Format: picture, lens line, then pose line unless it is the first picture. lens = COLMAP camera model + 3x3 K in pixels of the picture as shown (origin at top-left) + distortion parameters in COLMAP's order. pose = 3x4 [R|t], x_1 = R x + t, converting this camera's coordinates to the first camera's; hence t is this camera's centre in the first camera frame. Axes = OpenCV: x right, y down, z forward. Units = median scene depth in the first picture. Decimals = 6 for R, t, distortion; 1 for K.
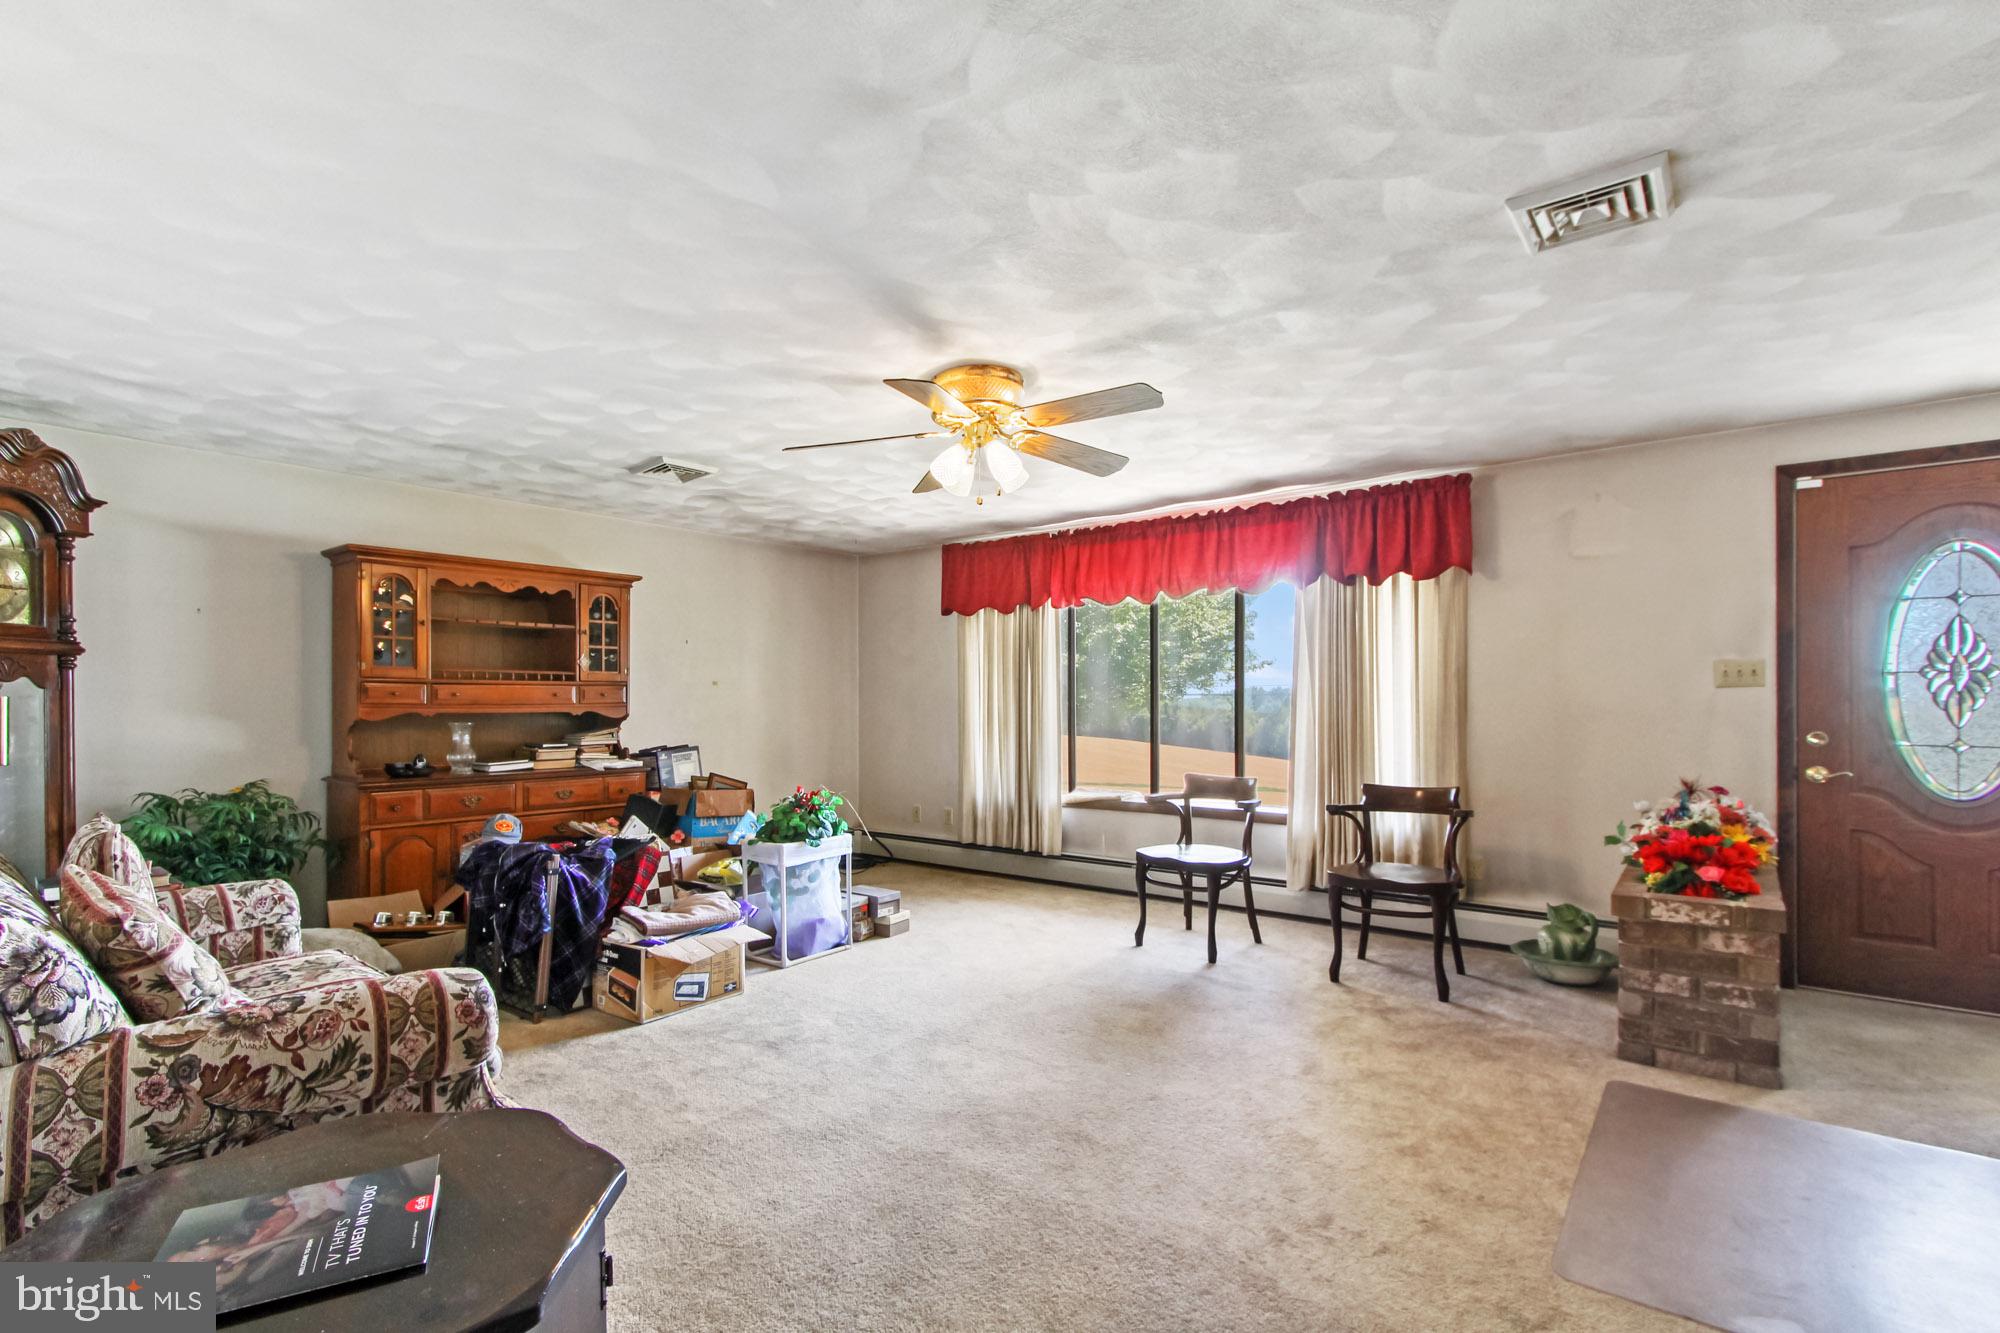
lens RADIAL K [[927.1, 0, 987.2], [0, 927.1, 703.5], [0, 0, 1]] dist [-0.002860, 0.001669]
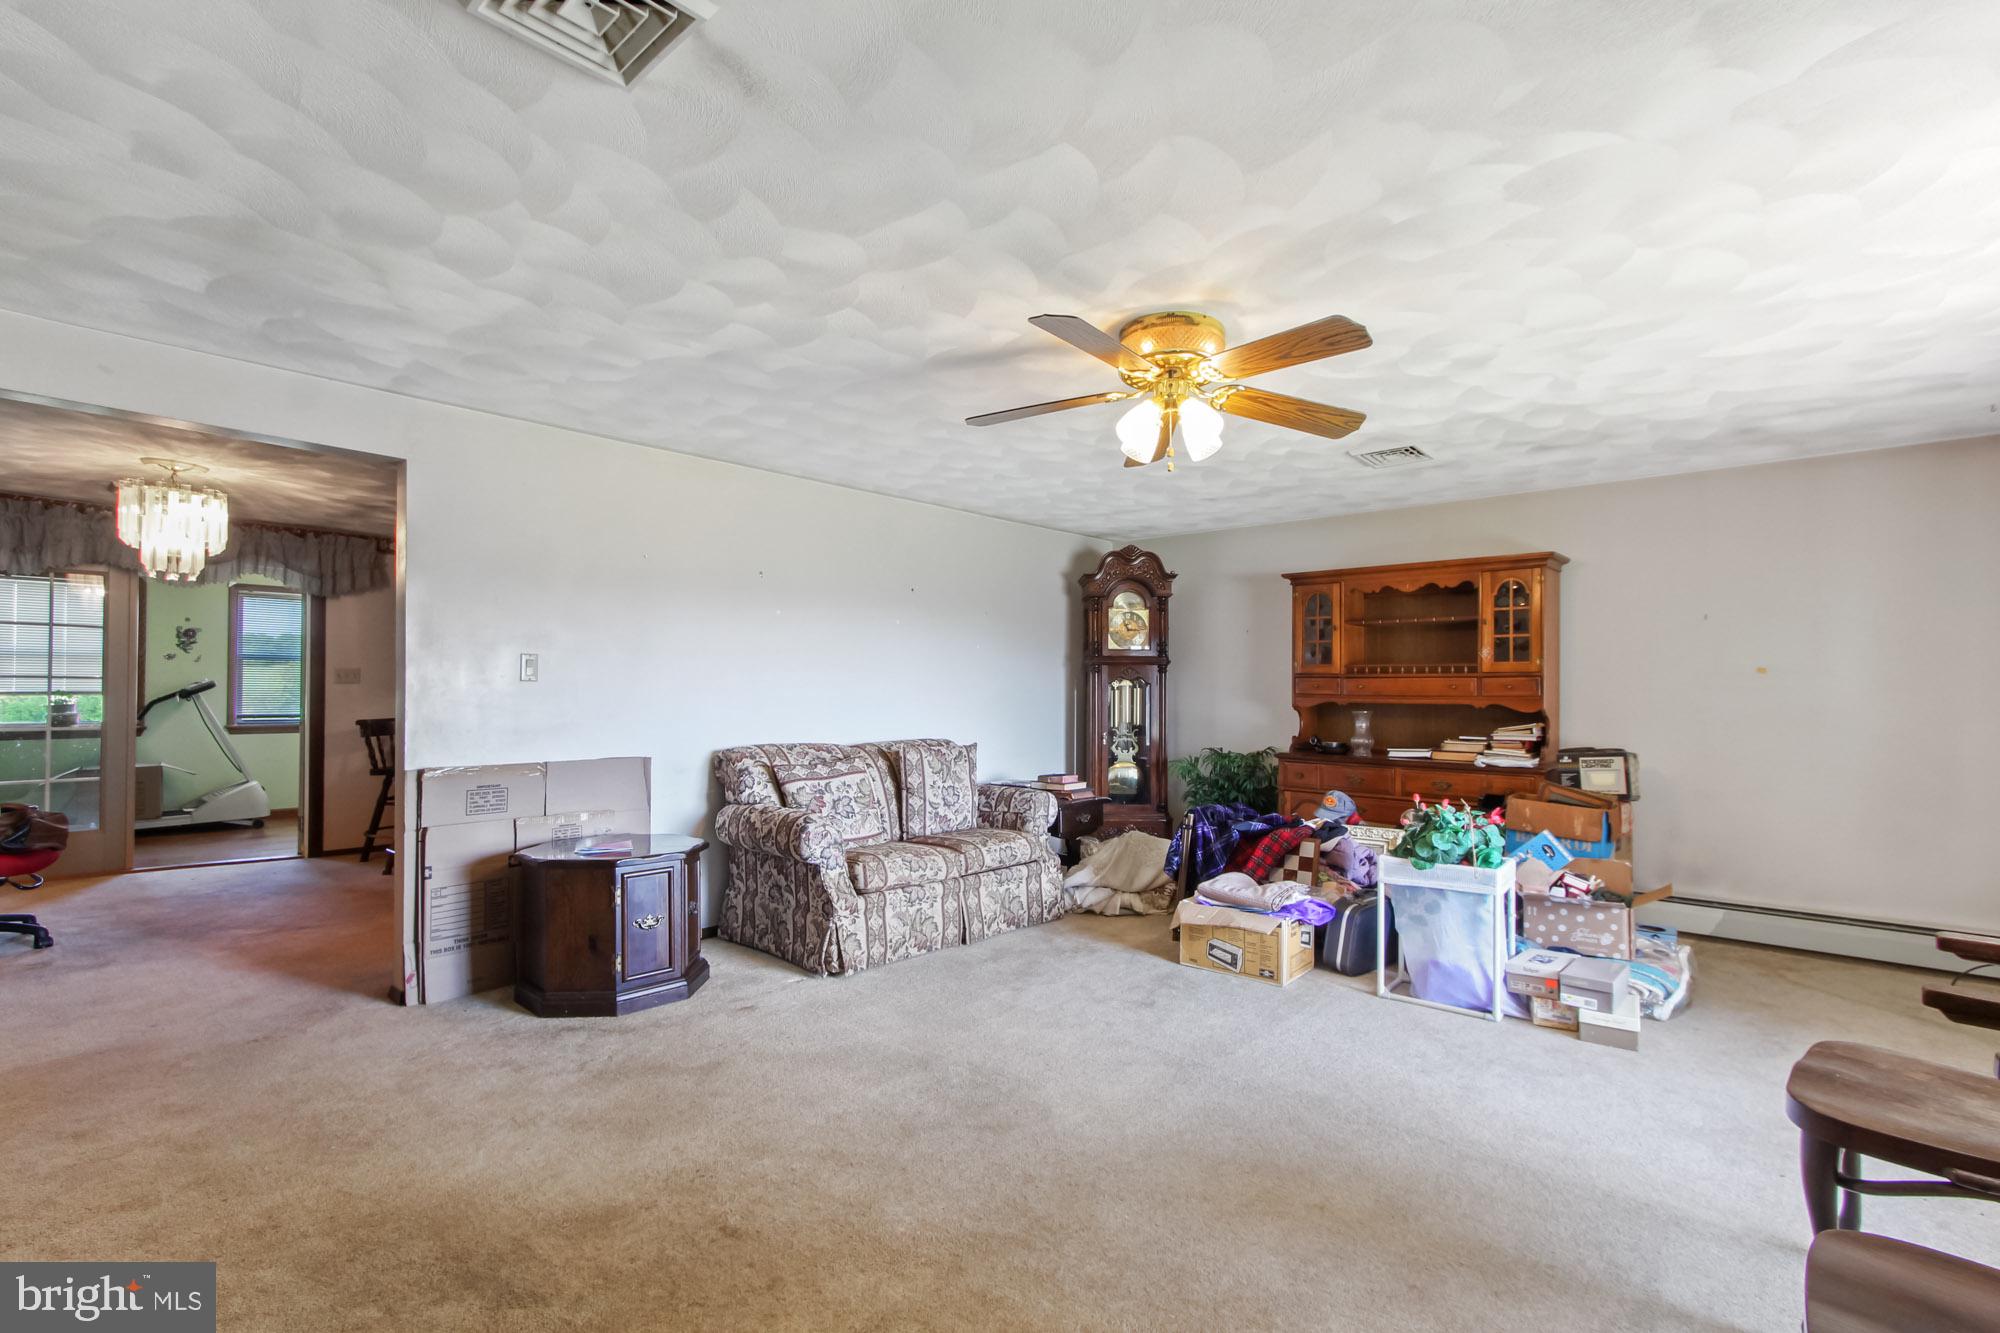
lens RADIAL K [[927.1, 0, 1011.5], [0, 927.1, 683.8], [0, 0, 1]] dist [-0.002860, 0.001669]
pose [[-0.057965, -0.005566, -0.998303, 0.650325], [-0.008136, 0.999954, -0.005103, -0.004201], [0.998285, 0.007826, -0.058008, 0.667674]]
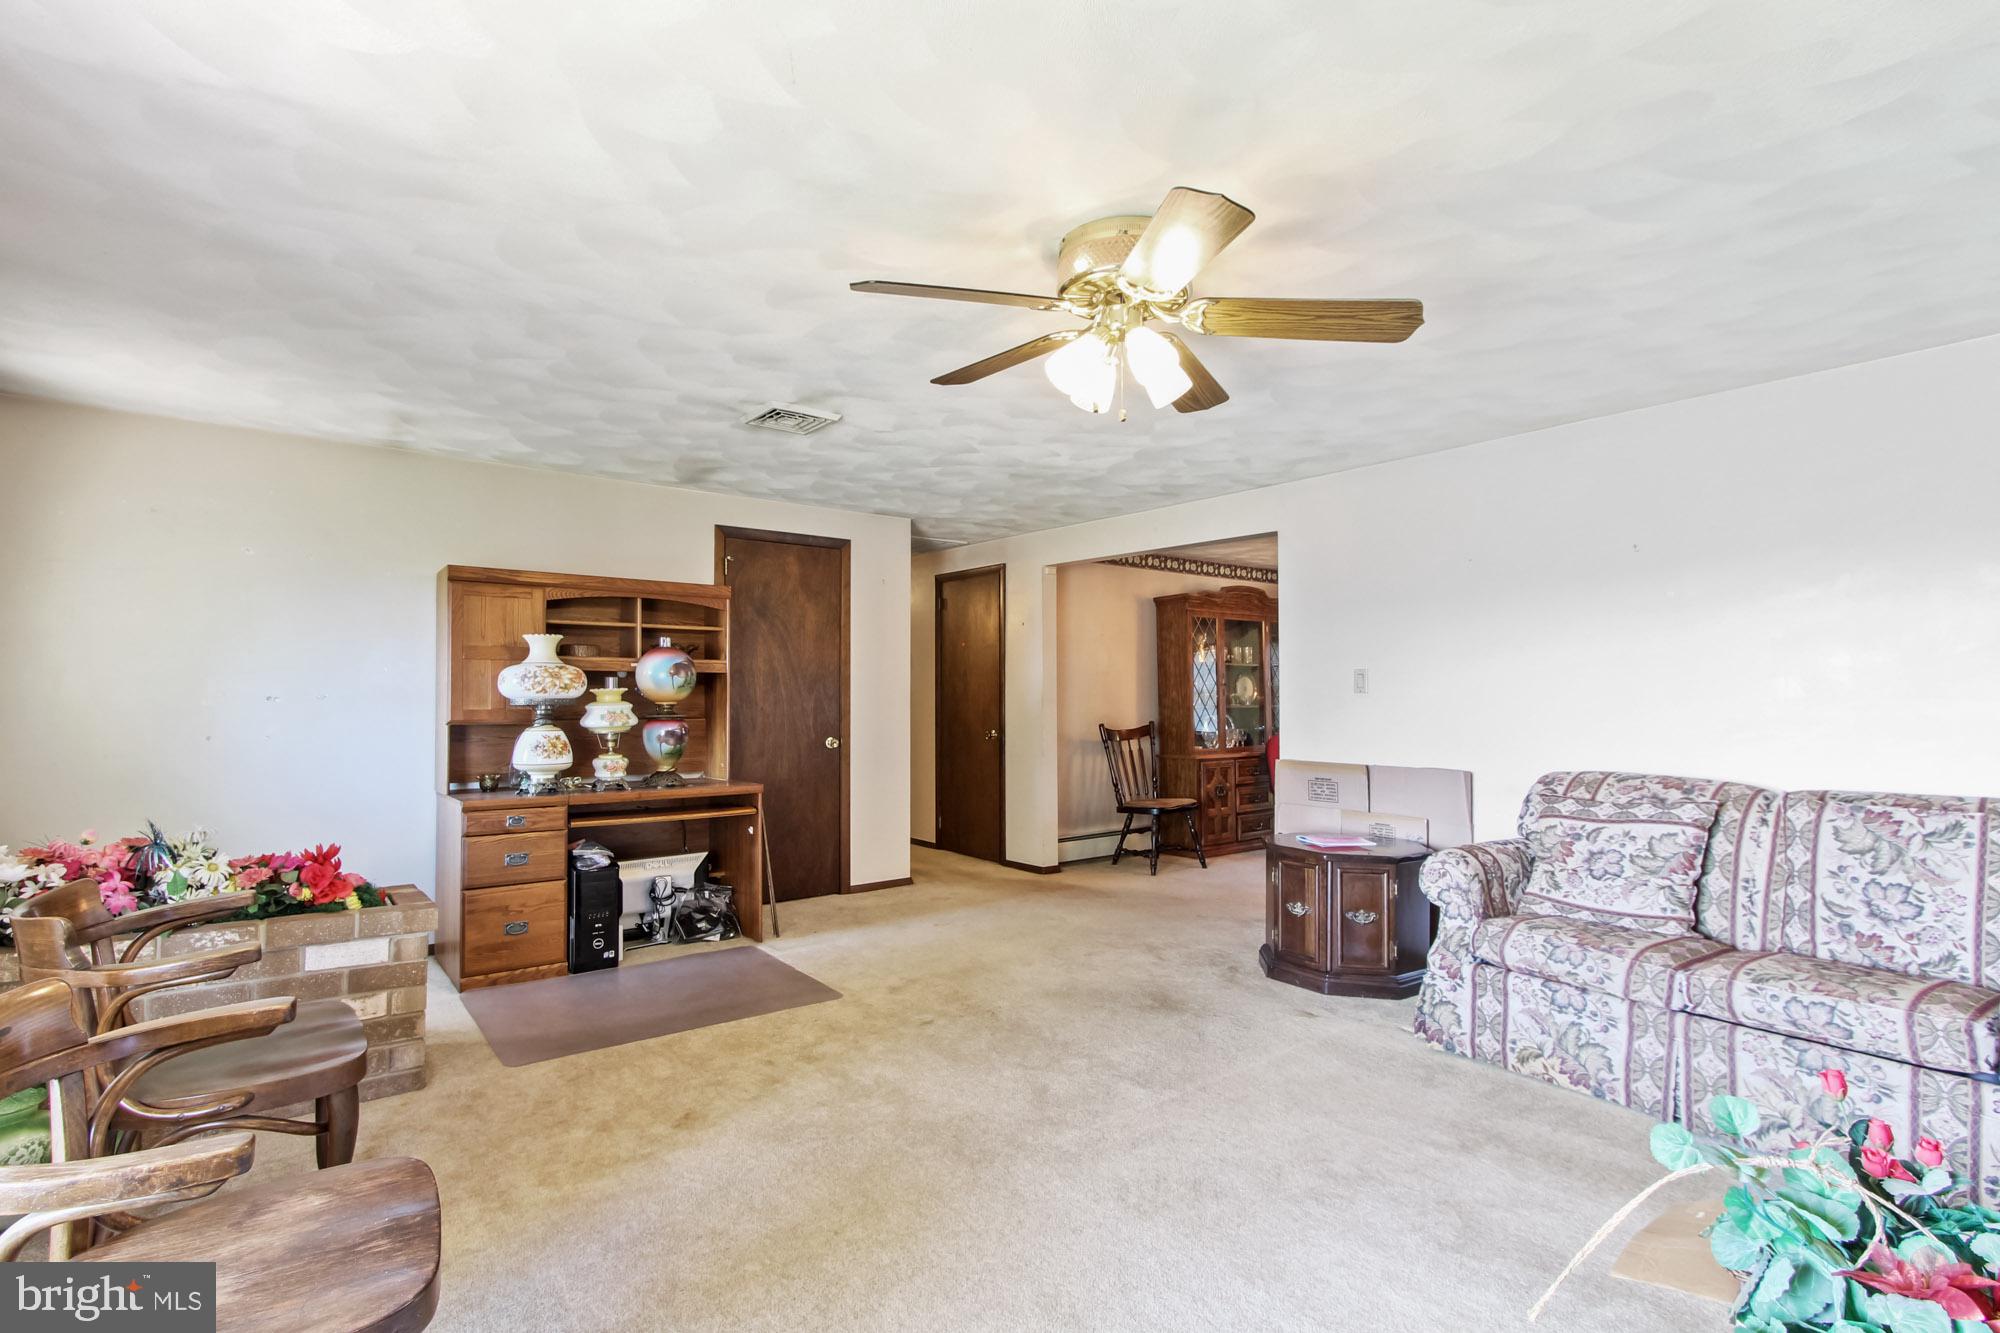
lens RADIAL K [[927.1, 0, 997.1], [0, 927.1, 680.1], [0, 0, 1]] dist [-0.002860, 0.001669]
pose [[-0.971615, -0.000249, 0.236566, -0.077688], [-0.004746, 0.999819, -0.018441, -0.001770], [-0.236519, -0.019040, -0.971440, 1.262294]]
